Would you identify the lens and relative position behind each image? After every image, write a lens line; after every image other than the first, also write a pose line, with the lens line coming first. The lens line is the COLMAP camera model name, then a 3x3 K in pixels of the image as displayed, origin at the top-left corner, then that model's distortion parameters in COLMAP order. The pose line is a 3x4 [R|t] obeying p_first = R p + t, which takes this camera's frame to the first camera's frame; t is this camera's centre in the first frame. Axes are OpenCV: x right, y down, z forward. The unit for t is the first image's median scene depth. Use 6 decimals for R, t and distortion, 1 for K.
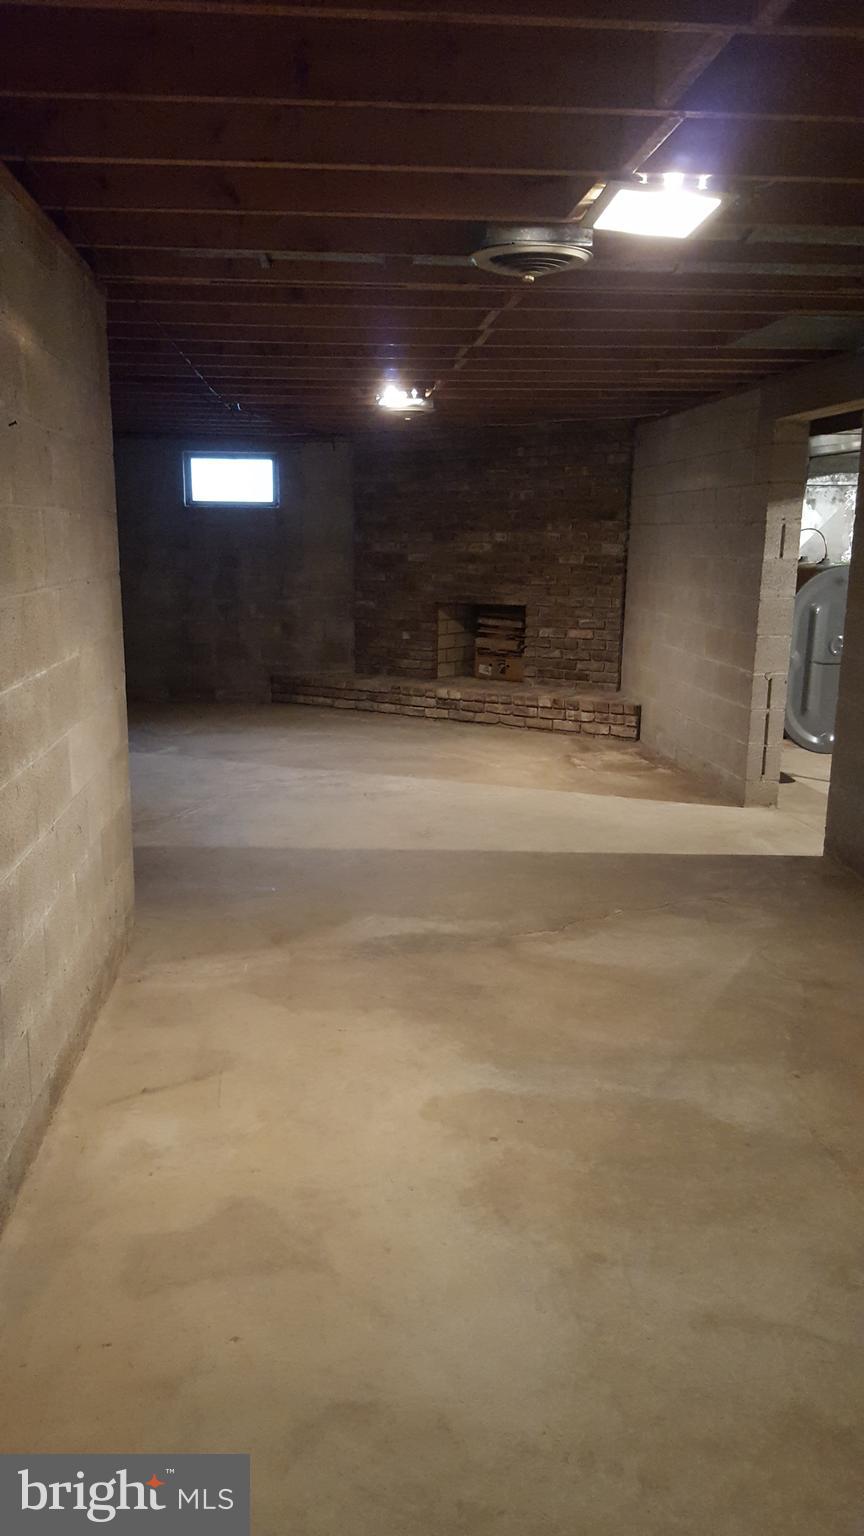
lens RADIAL K [[1154.8, 0, 394.4], [0, 1154.8, 758.7], [0, 0, 1]] dist [0.182934, -0.337682]
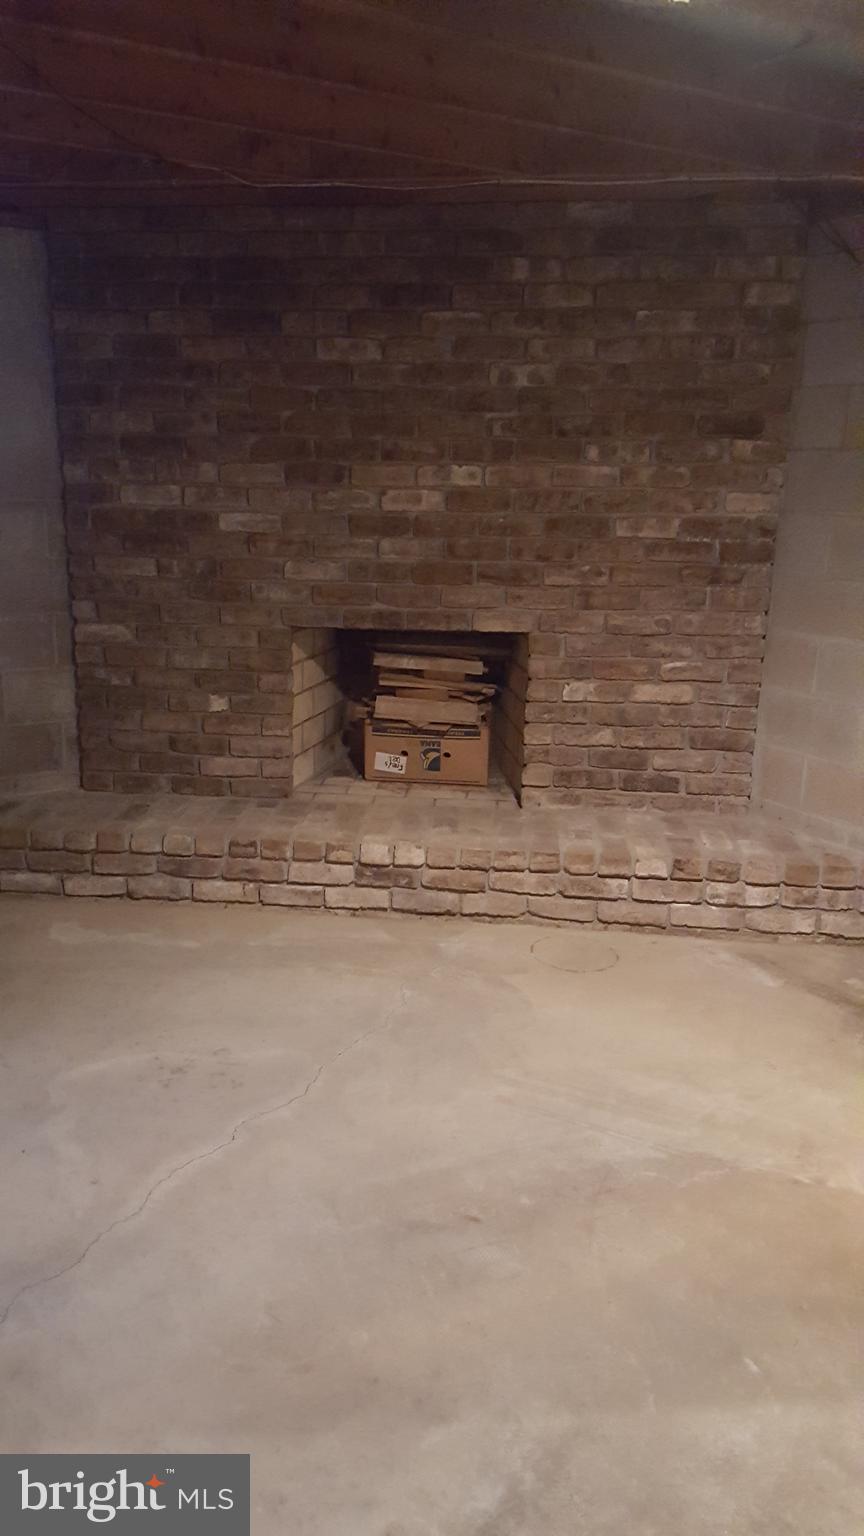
lens RADIAL K [[1154.8, 0, 394.4], [0, 1154.8, 758.7], [0, 0, 1]] dist [0.182934, -0.337682]
pose [[0.893600, -0.103434, 0.436785, -0.131129], [0.078162, 0.994078, 0.075498, -0.121284], [-0.442007, -0.033325, 0.896392, 0.622345]]
